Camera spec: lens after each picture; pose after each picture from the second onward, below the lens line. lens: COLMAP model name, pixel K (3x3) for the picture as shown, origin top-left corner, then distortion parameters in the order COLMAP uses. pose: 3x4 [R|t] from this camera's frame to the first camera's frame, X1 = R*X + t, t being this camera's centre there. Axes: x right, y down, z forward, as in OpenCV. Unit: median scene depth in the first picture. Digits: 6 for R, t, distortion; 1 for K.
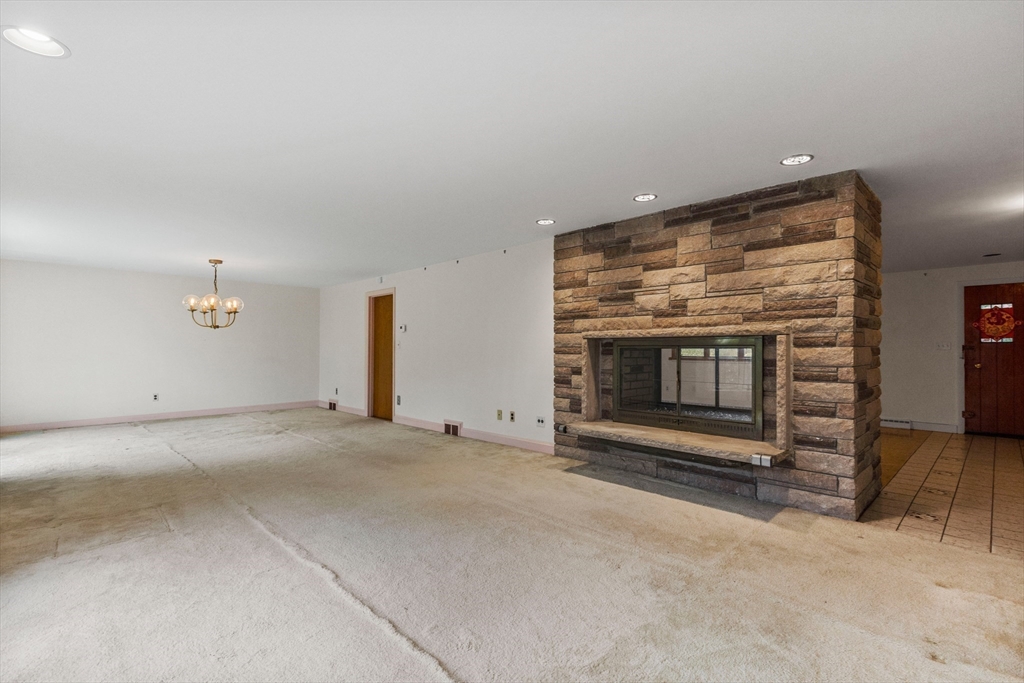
lens RADIAL K [[483.0, 0, 519.2], [0, 483.0, 343.3], [0, 0, 1]] dist [0.003372, -0.000089]
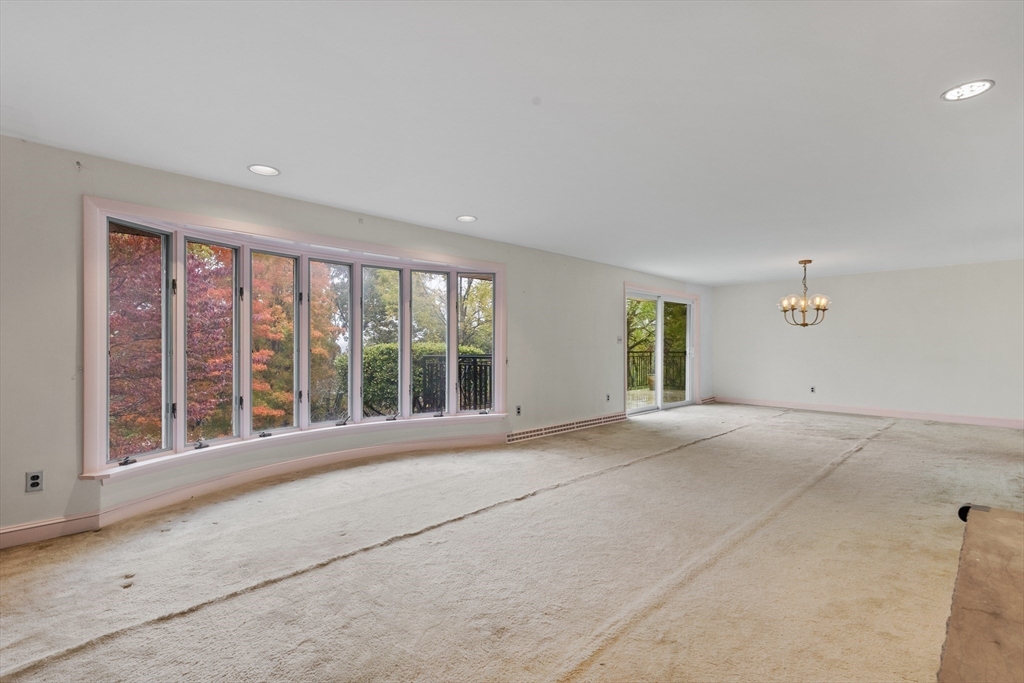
lens RADIAL K [[483.0, 0, 519.2], [0, 483.0, 343.3], [0, 0, 1]] dist [0.003372, -0.000089]
pose [[-0.021355, 0.001372, -0.999771, 0.625585], [0.010275, 0.999947, 0.001153, -0.001740], [0.999719, -0.010248, -0.021368, 0.583934]]
